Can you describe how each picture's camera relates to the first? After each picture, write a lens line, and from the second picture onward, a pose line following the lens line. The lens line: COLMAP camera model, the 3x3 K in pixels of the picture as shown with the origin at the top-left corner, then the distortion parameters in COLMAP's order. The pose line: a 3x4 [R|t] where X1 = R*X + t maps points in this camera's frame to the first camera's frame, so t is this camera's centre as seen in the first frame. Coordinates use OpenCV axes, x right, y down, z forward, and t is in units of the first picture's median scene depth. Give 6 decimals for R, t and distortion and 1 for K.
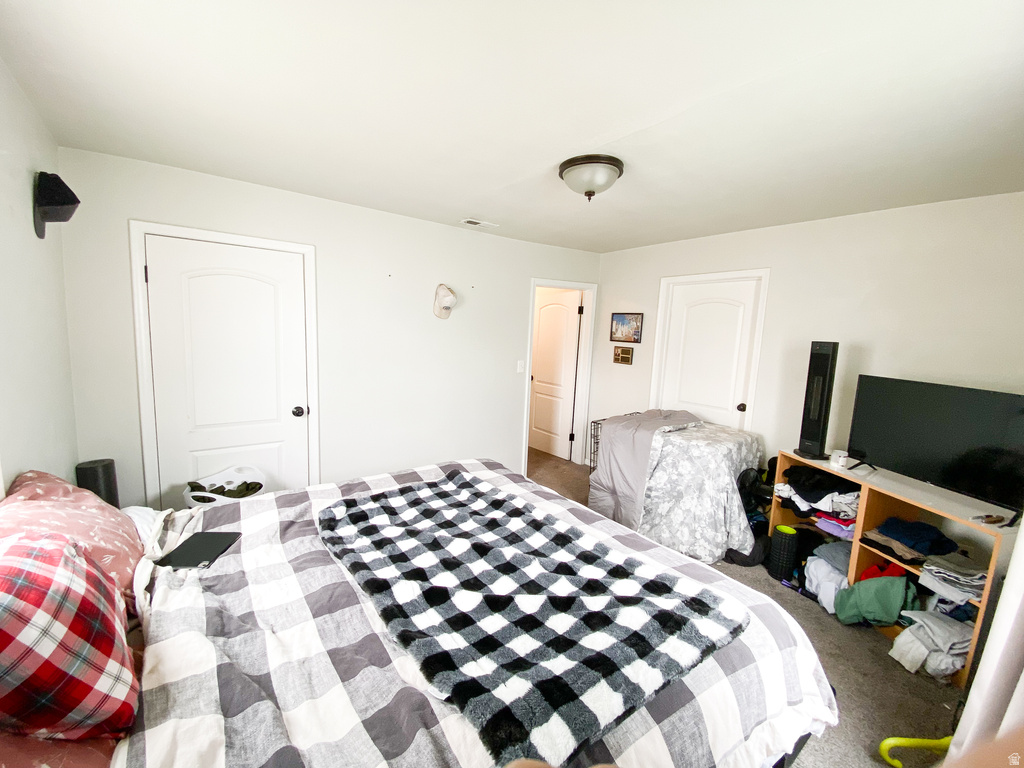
lens RADIAL K [[415.3, 0, 505.1], [0, 415.3, 382.2], [0, 0, 1]] dist [0.015802, -0.017970]
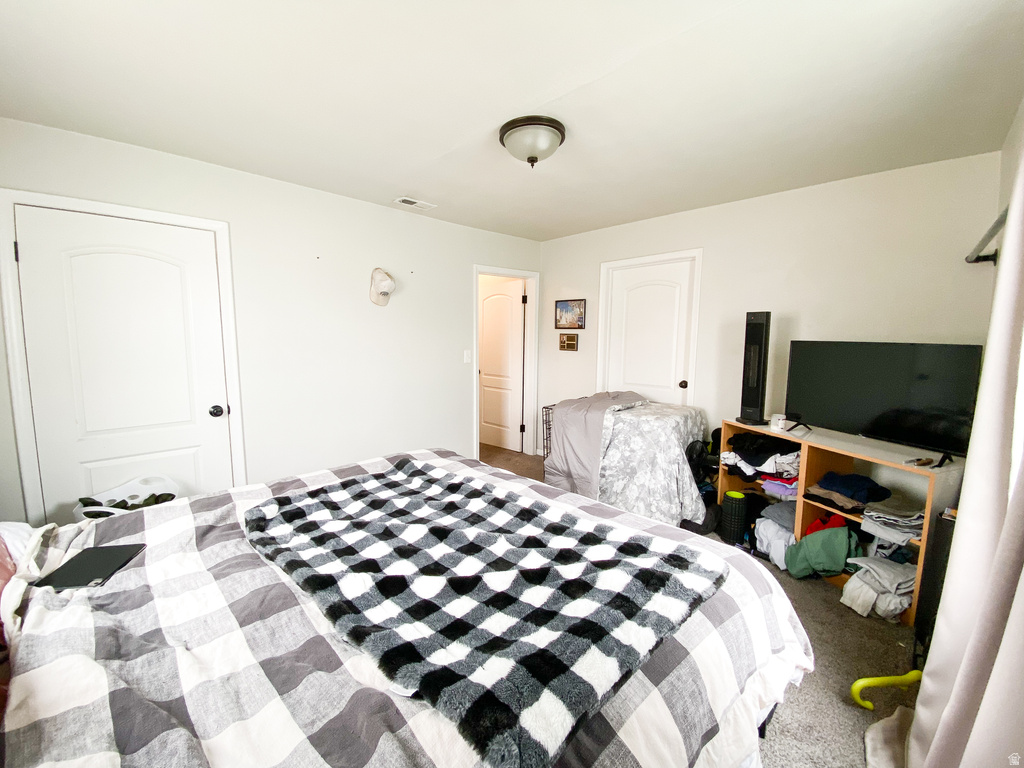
lens RADIAL K [[415.3, 0, 505.3], [0, 415.3, 383.2], [0, 0, 1]] dist [0.015802, -0.017970]
pose [[0.989110, -0.049476, 0.138614, -0.027207], [0.051187, 0.998650, -0.008801, 0.096182], [-0.137992, 0.015801, 0.990307, 0.087378]]
